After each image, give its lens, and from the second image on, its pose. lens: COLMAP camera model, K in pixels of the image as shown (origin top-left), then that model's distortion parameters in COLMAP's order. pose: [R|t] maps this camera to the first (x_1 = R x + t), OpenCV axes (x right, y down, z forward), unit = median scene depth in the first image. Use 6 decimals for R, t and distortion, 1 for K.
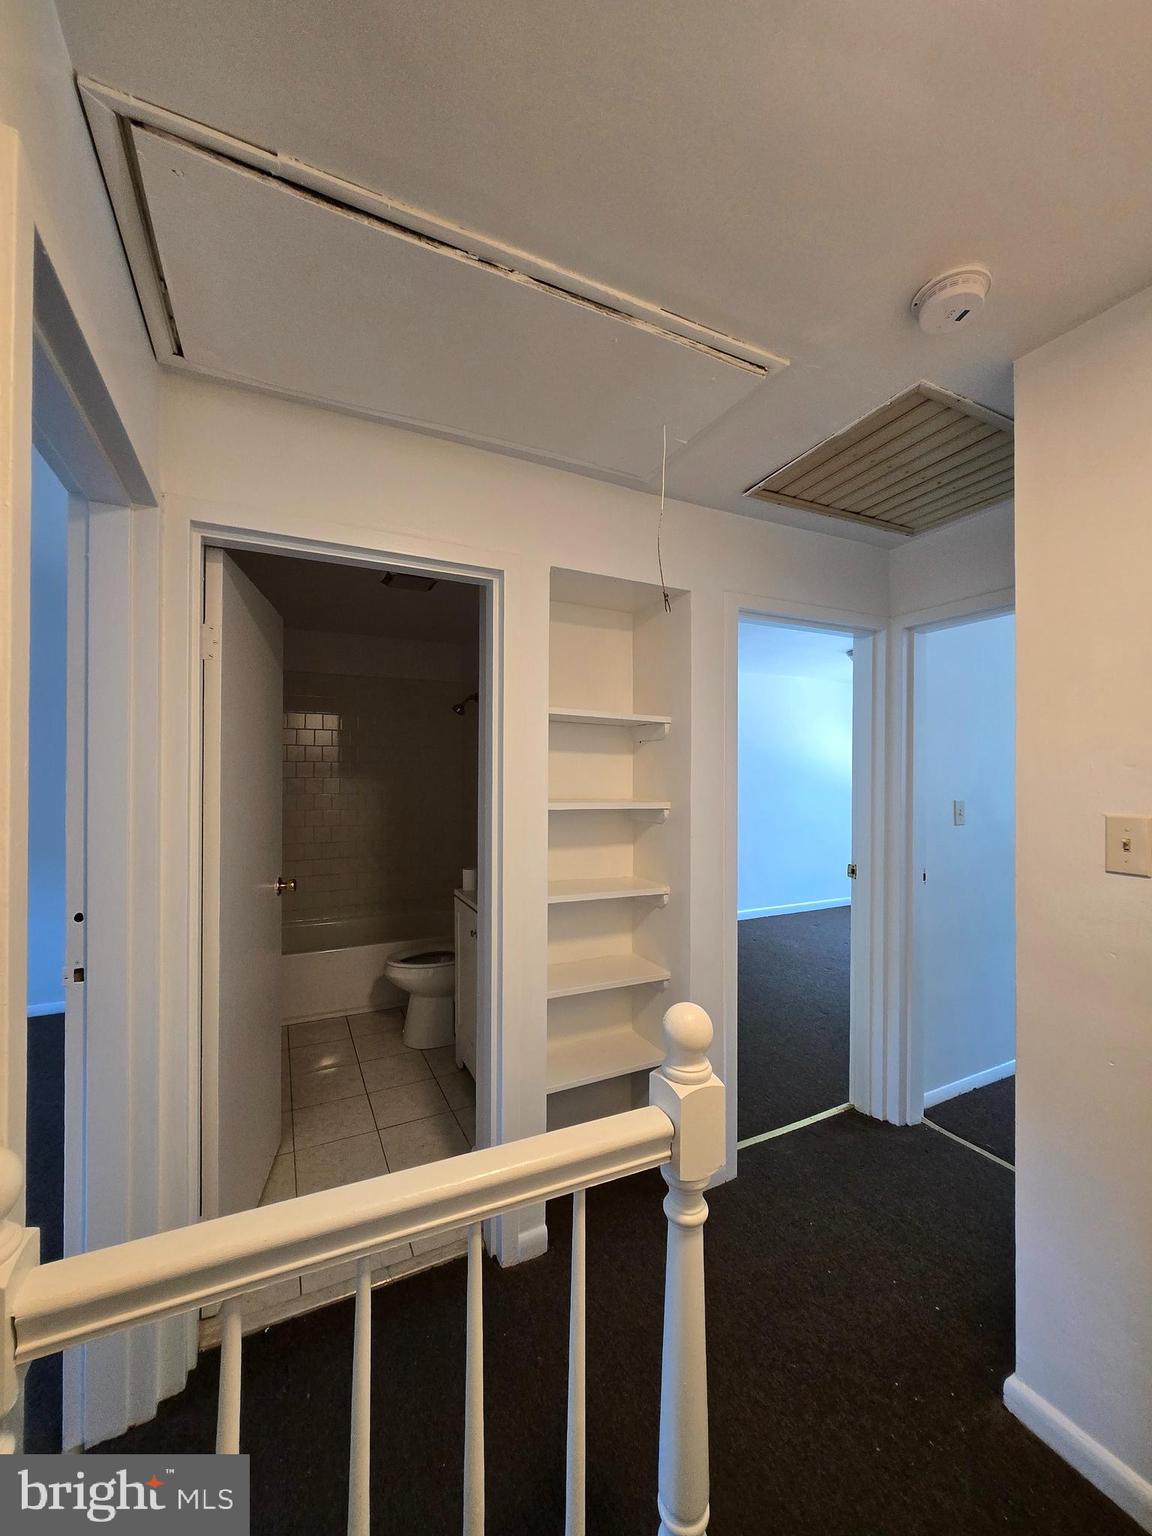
lens RADIAL K [[602.7, 0, 578.8], [0, 602.7, 768.9], [0, 0, 1]] dist [0.003947, 0.000025]
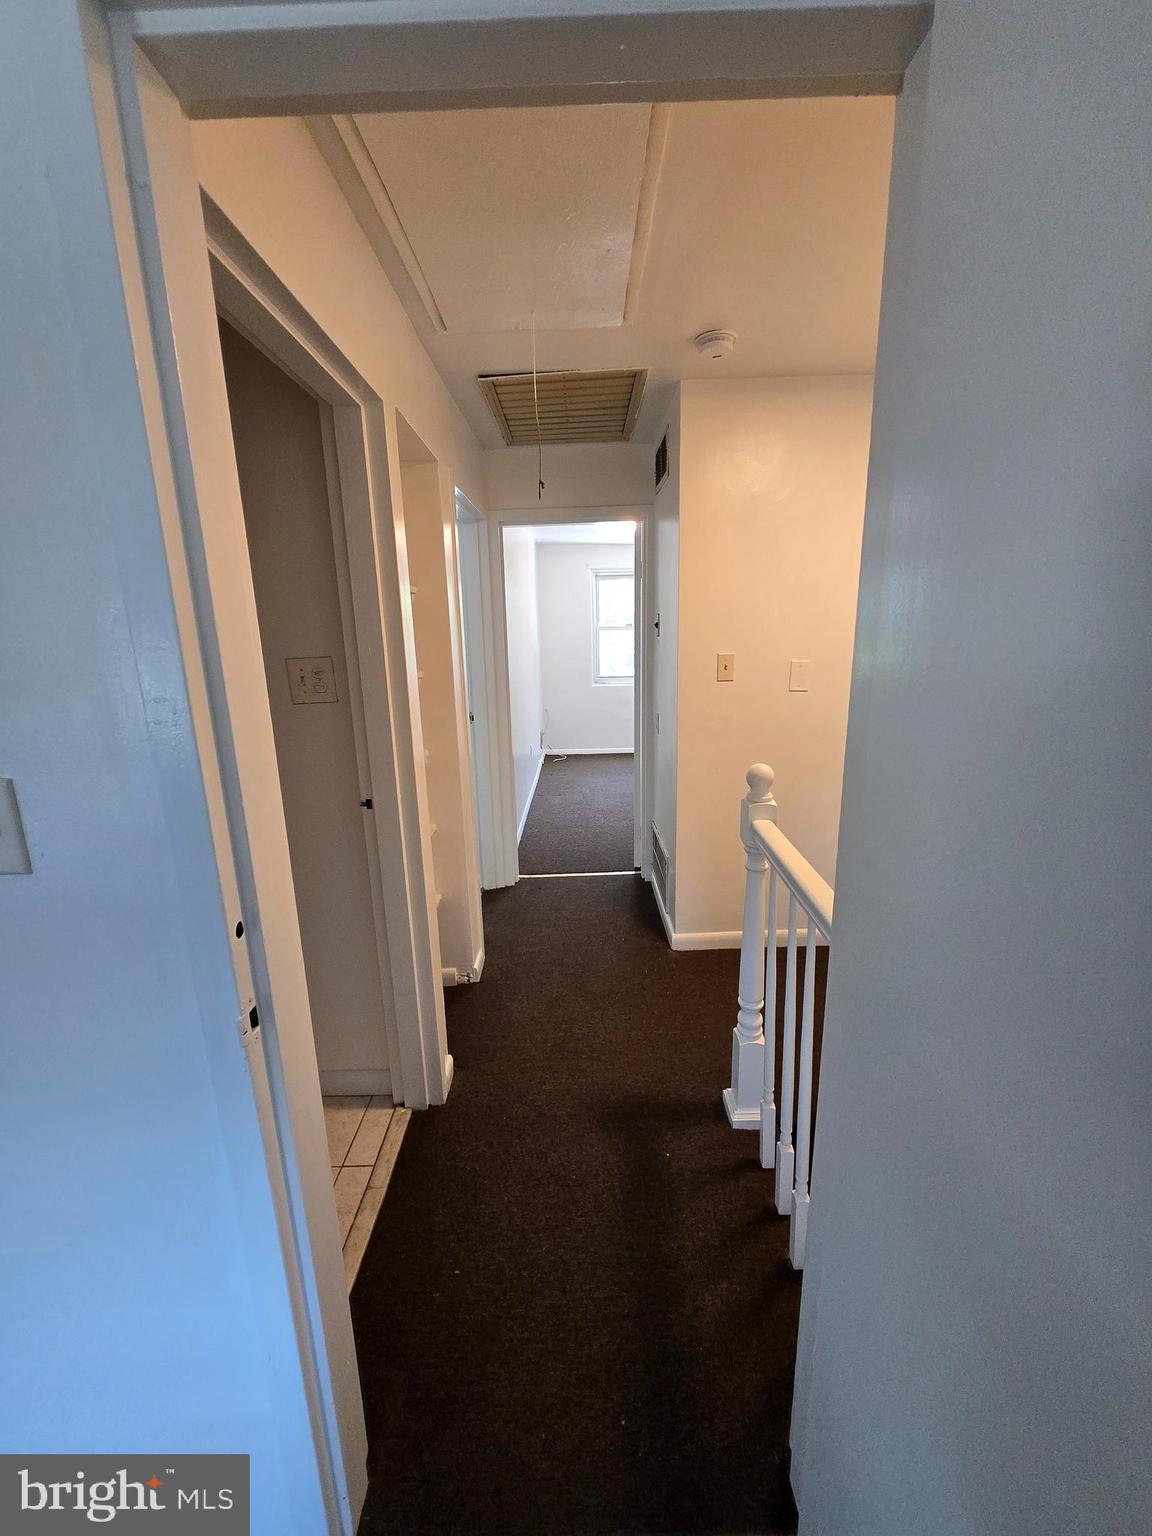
lens RADIAL K [[602.7, 0, 570.8], [0, 602.7, 768.3], [0, 0, 1]] dist [0.003947, 0.000025]
pose [[0.456228, -0.212049, 0.864229, -0.950271], [0.016588, 0.973051, 0.229993, -0.026394], [-0.889708, -0.090593, 0.447450, 0.392368]]
